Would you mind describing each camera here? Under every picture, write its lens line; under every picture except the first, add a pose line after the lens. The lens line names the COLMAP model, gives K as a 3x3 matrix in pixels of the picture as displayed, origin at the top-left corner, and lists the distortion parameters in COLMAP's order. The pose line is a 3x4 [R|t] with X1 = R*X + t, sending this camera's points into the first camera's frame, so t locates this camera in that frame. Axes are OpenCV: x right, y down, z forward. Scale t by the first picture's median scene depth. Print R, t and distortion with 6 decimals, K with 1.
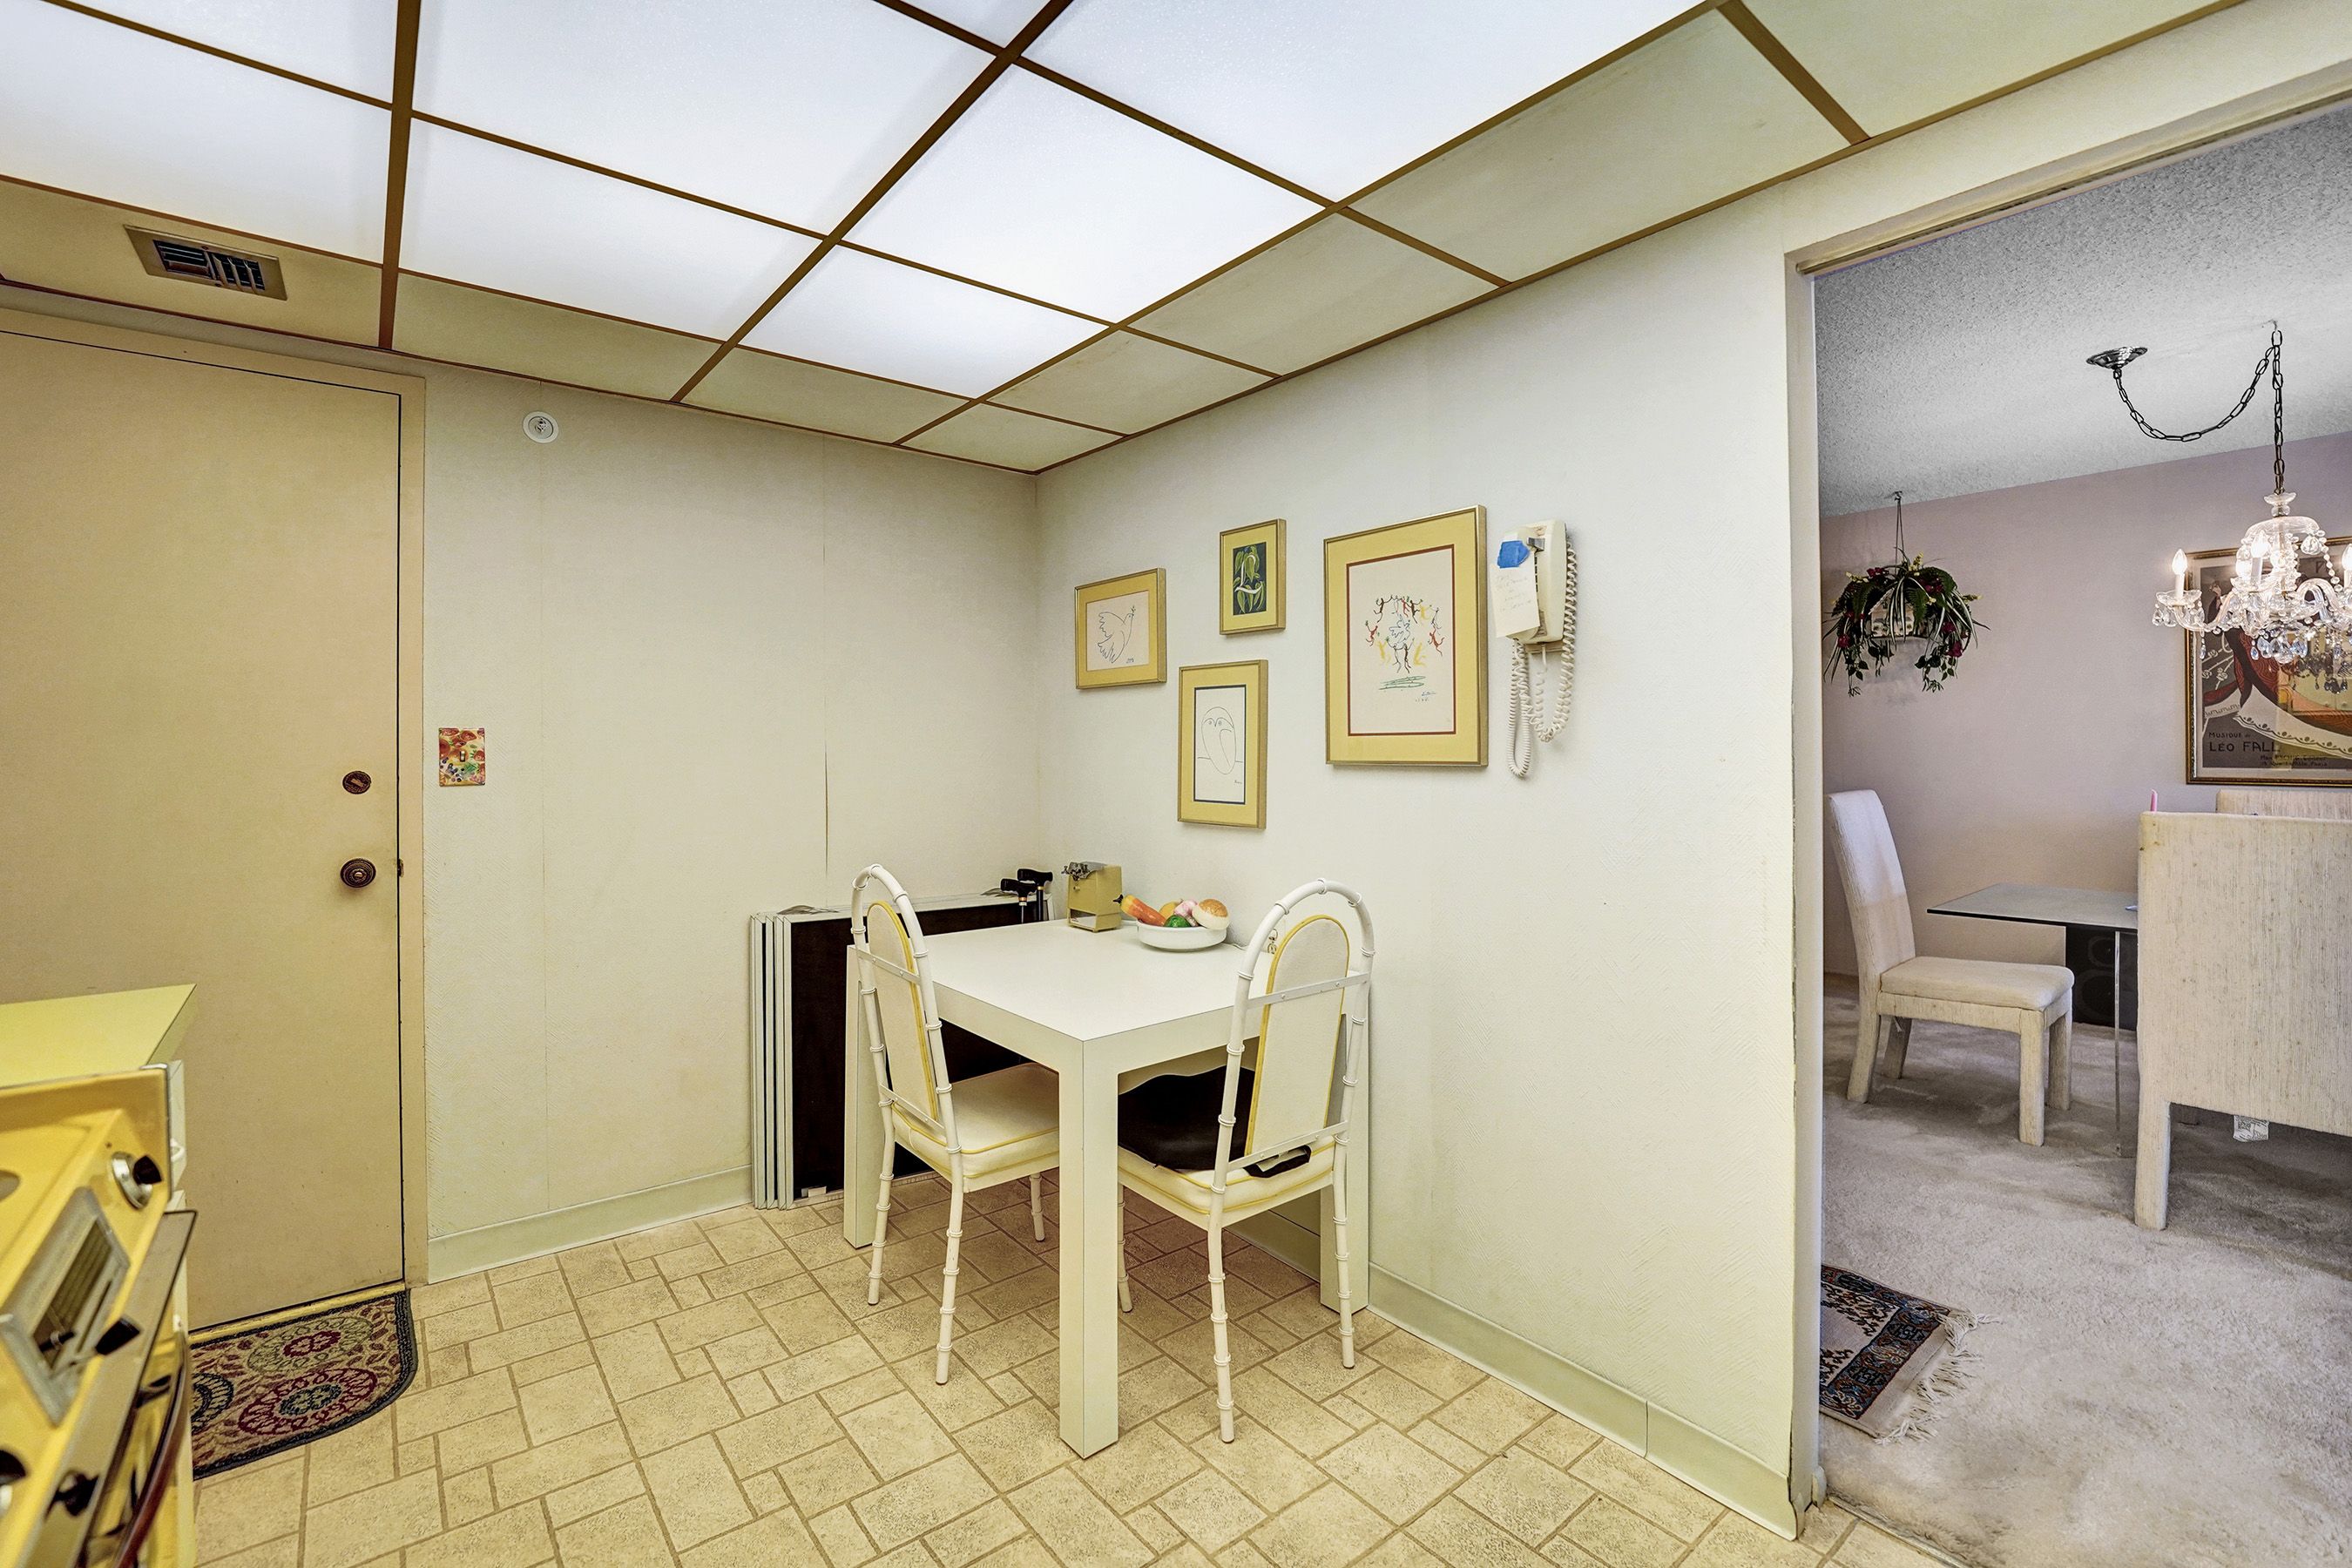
lens RADIAL K [[1006.7, 0, 1176.2], [0, 1006.7, 761.2], [0, 0, 1]] dist [-0.028576, 0.003879]
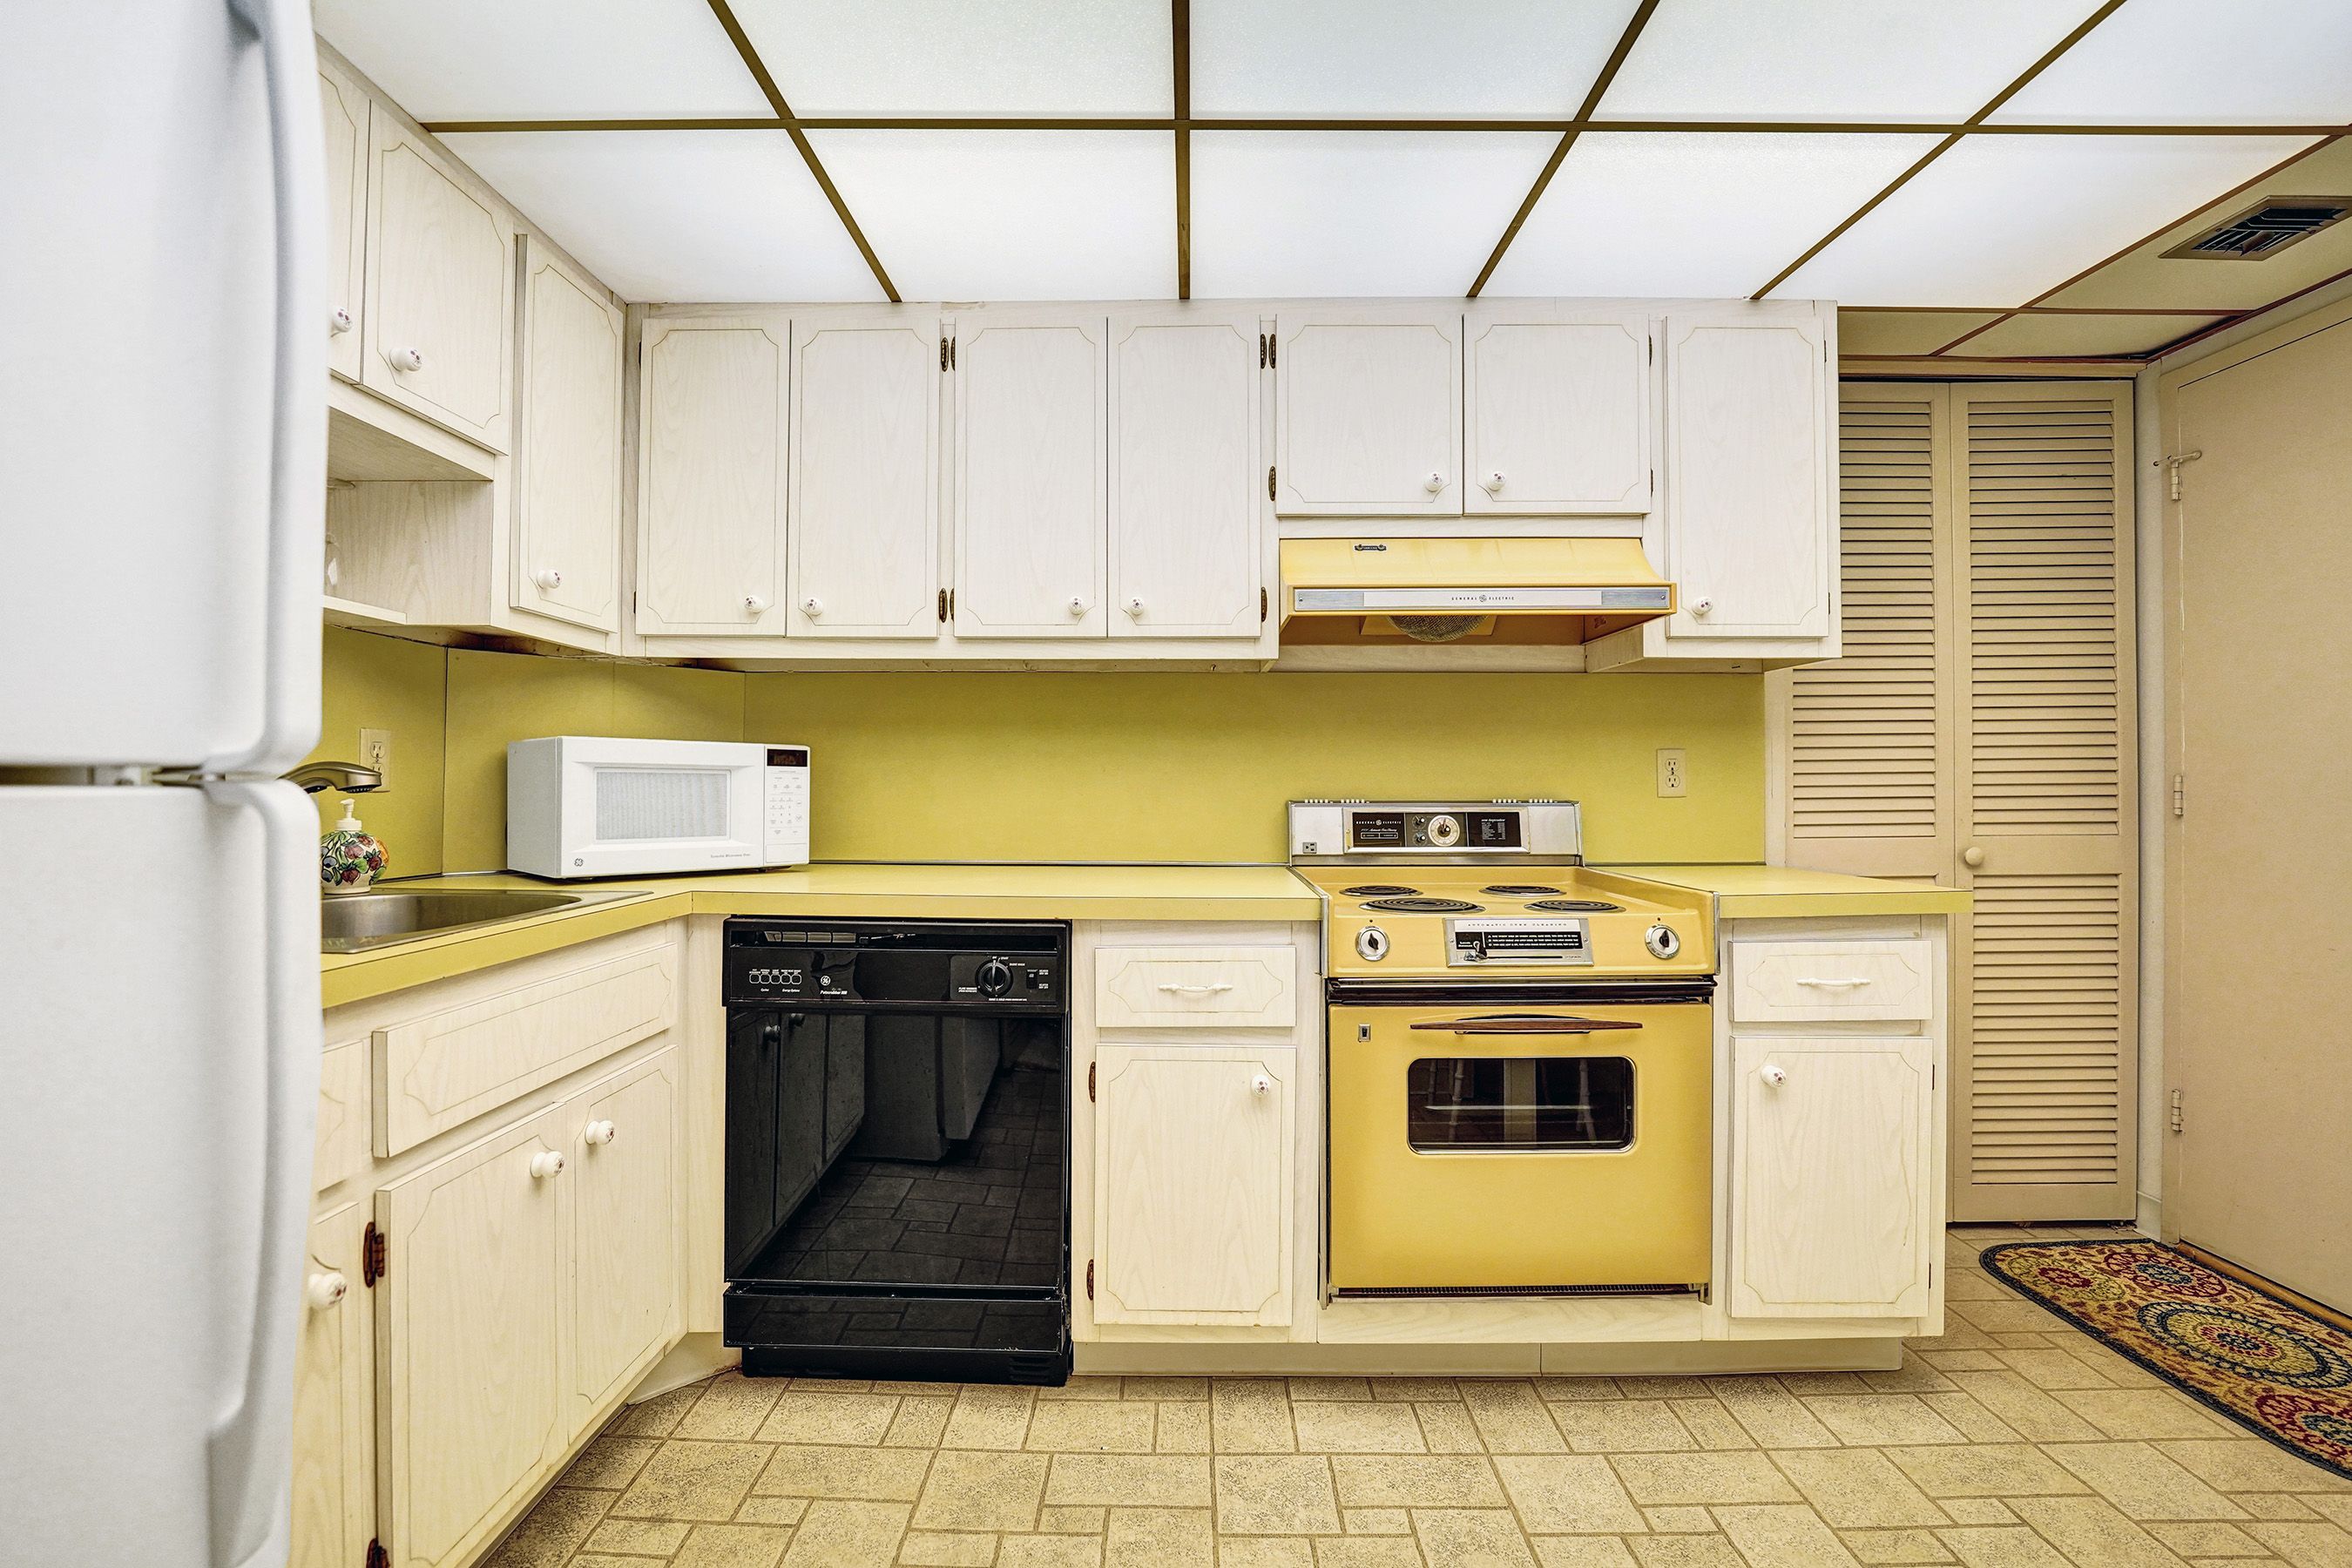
lens RADIAL K [[1006.7, 0, 1164.4], [0, 1006.7, 782.6], [0, 0, 1]] dist [-0.028576, 0.003879]
pose [[-0.641291, -0.001064, -0.767297, 0.387288], [-0.011175, 0.999906, 0.007953, 0.052059], [0.767216, 0.013675, -0.641243, 0.590635]]
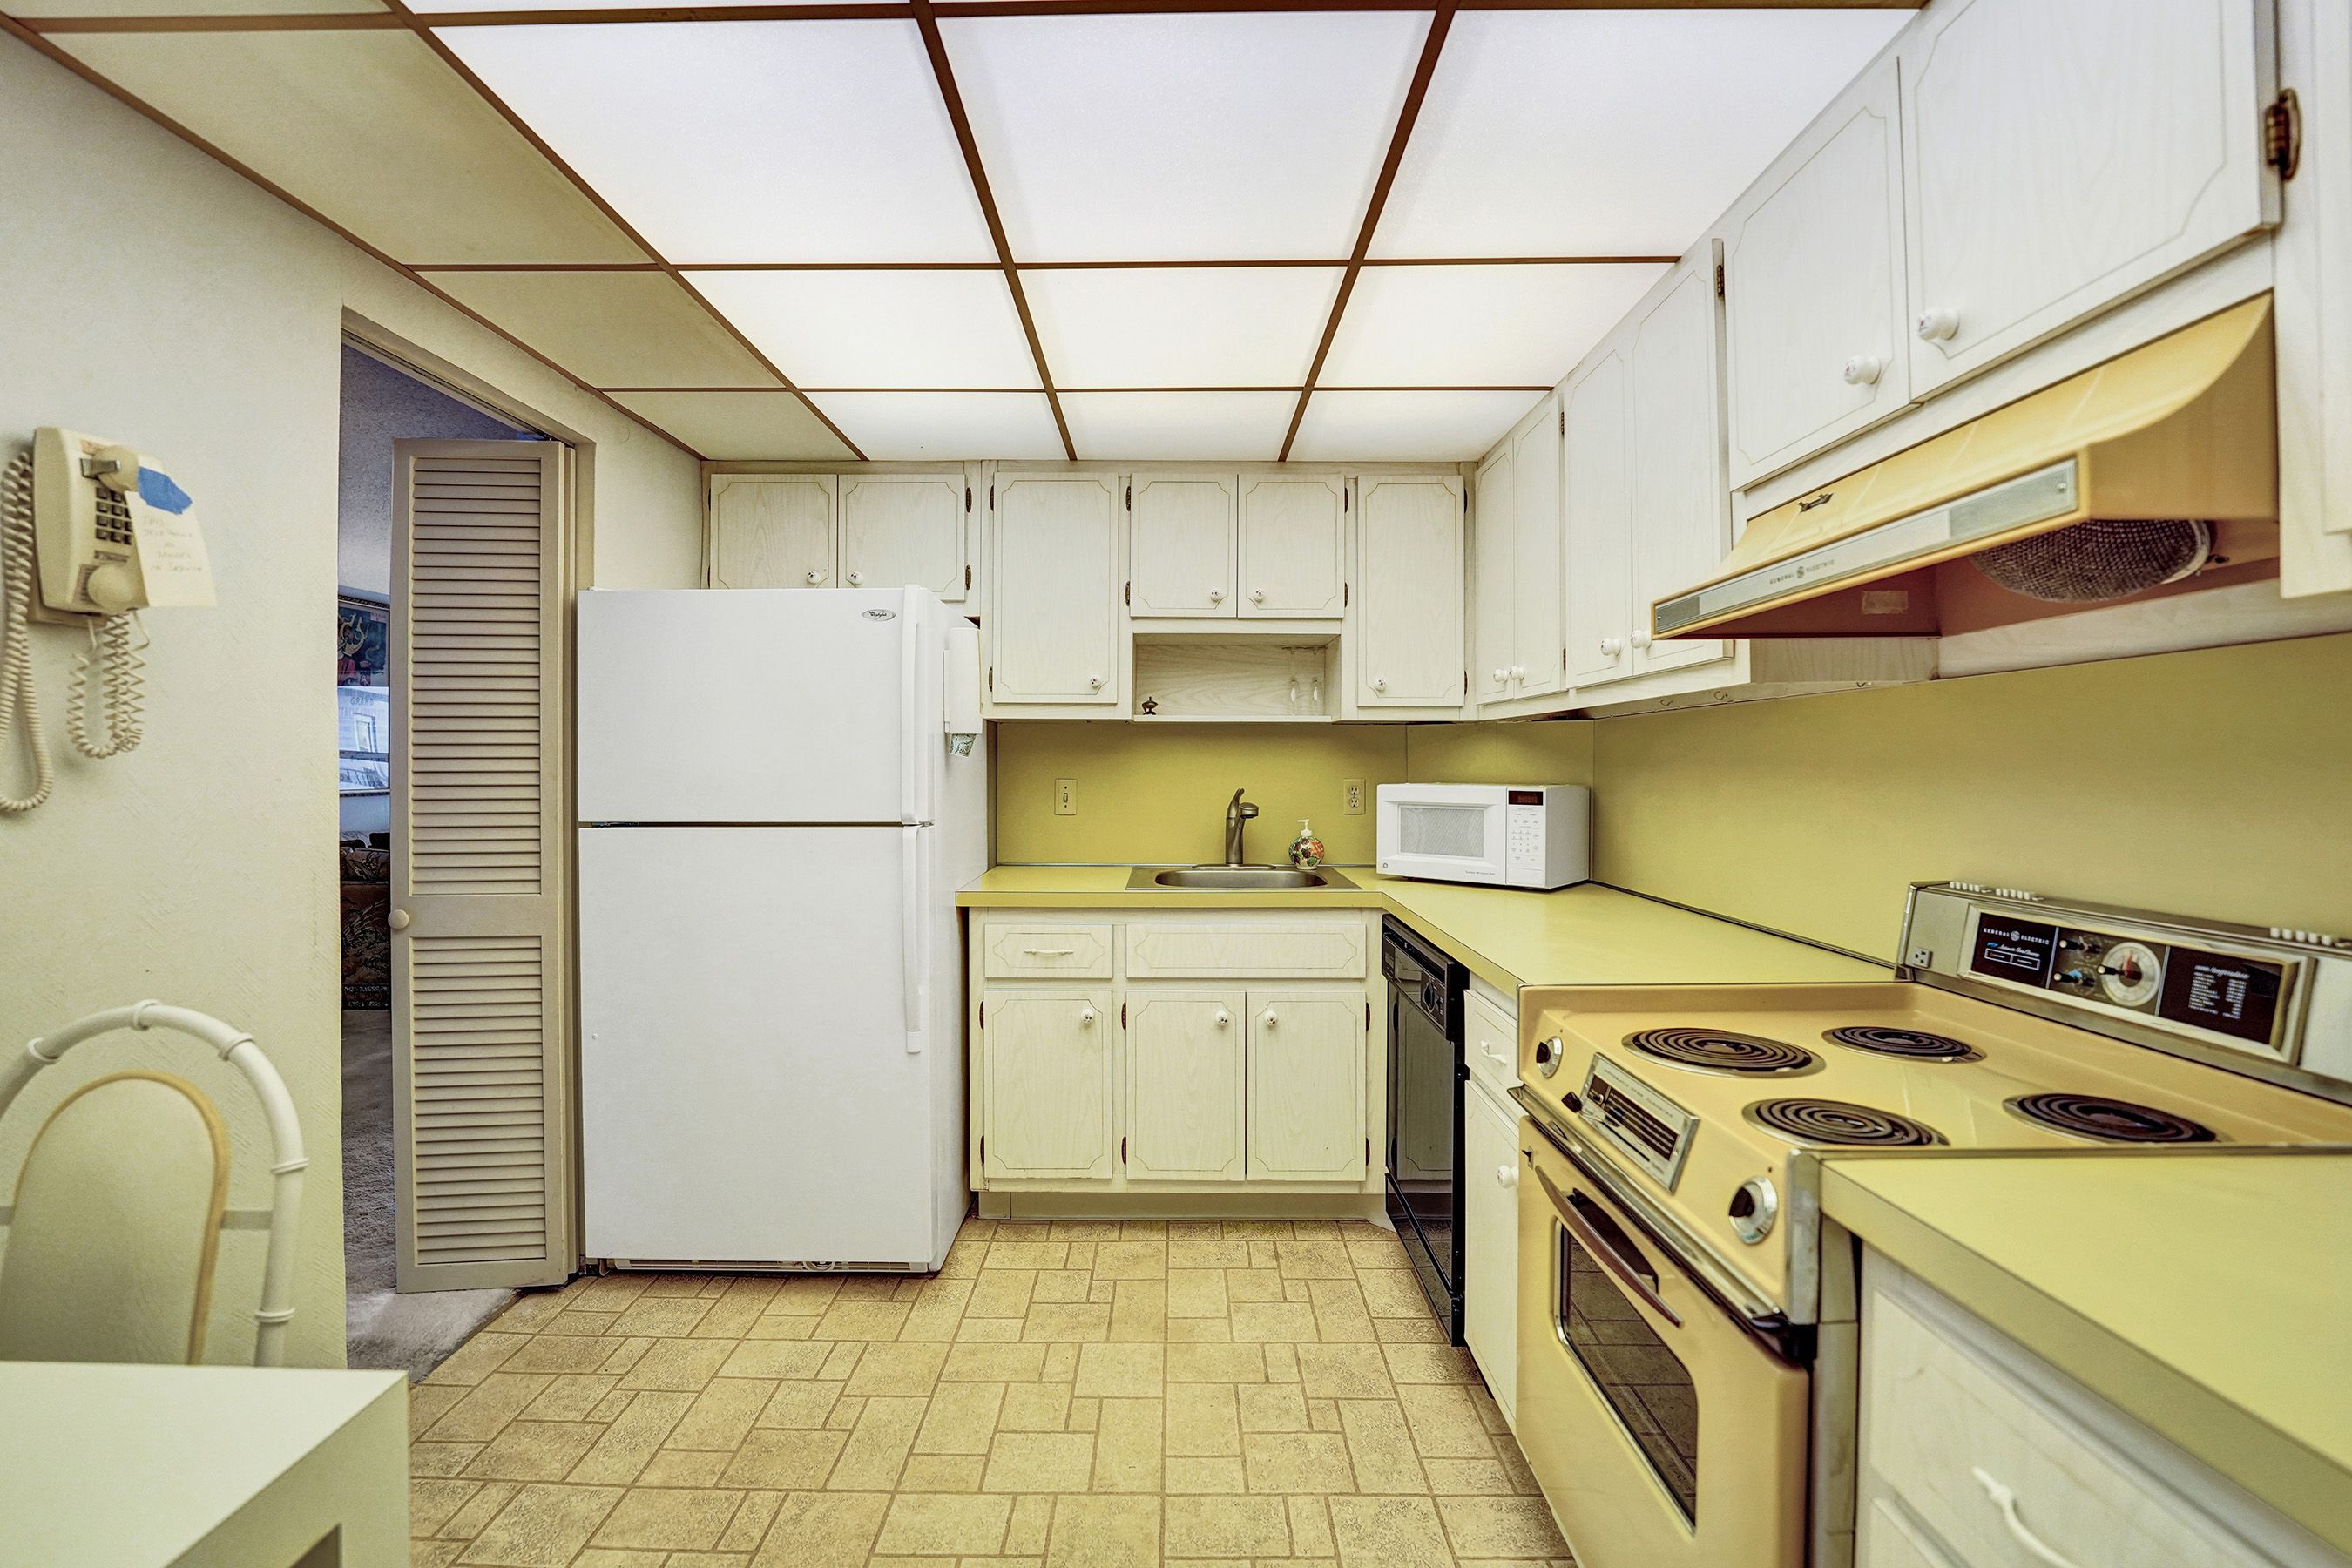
lens RADIAL K [[1006.7, 0, 1173.4], [0, 1006.7, 772.0], [0, 0, 1]] dist [-0.028576, 0.003879]
pose [[-0.772551, -0.000350, 0.634953, -0.524818], [0.011347, 0.999833, 0.014358, -0.010229], [-0.634852, 0.018297, -0.772417, 0.850726]]
